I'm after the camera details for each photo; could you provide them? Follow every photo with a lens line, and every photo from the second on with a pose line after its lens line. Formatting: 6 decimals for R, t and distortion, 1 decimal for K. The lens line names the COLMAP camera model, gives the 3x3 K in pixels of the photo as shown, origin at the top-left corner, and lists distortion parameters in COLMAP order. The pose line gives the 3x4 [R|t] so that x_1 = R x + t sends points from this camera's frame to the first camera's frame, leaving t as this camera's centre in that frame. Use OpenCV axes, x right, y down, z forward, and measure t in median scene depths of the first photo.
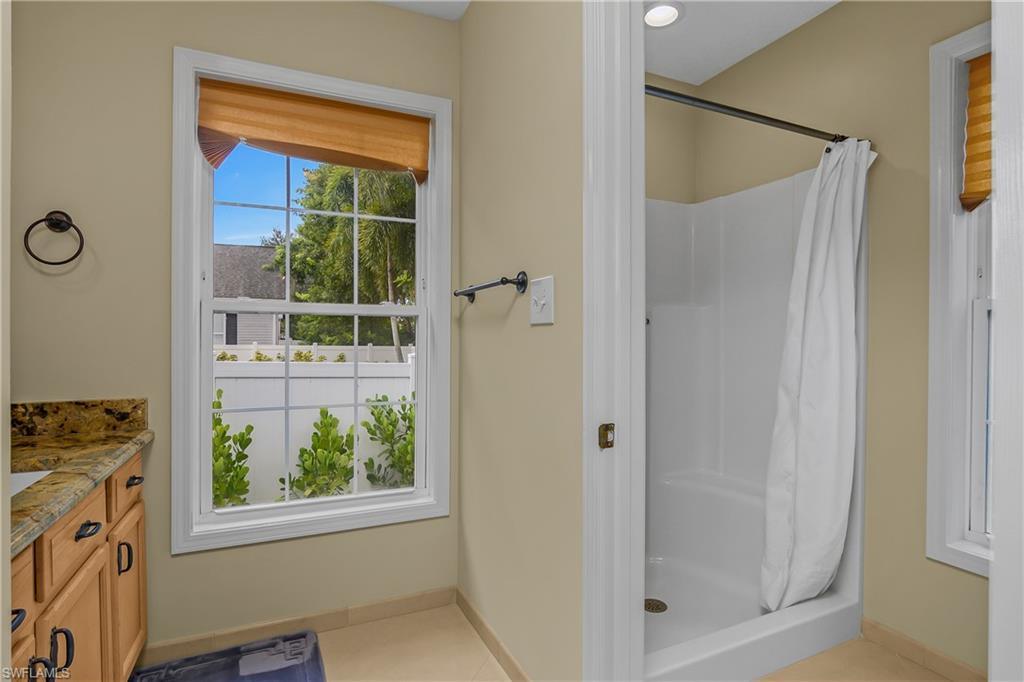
lens RADIAL K [[502.1, 0, 513.2], [0, 502.1, 337.8], [0, 0, 1]] dist [-0.014832, 0.002272]
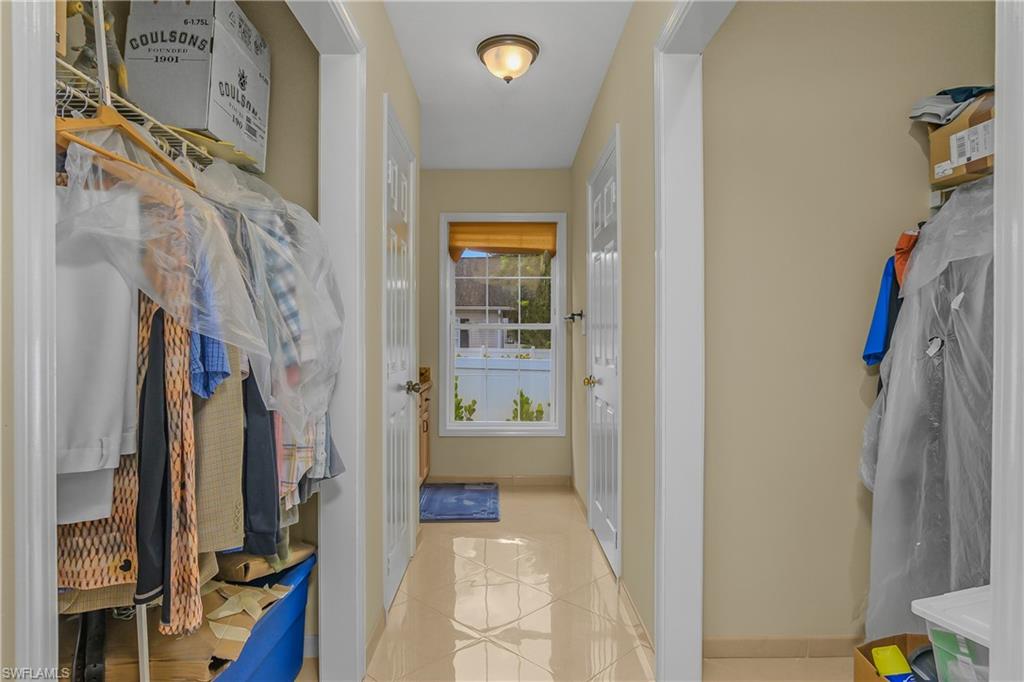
lens RADIAL K [[560.4, 0, 511.8], [0, 560.4, 340.4], [0, 0, 1]] dist [0.000441, 0.000006]
pose [[0.908755, -0.001376, -0.417328, 0.545781], [0.000473, 0.999997, -0.002266, 0.001671], [0.417330, 0.001862, 0.908753, -0.947301]]
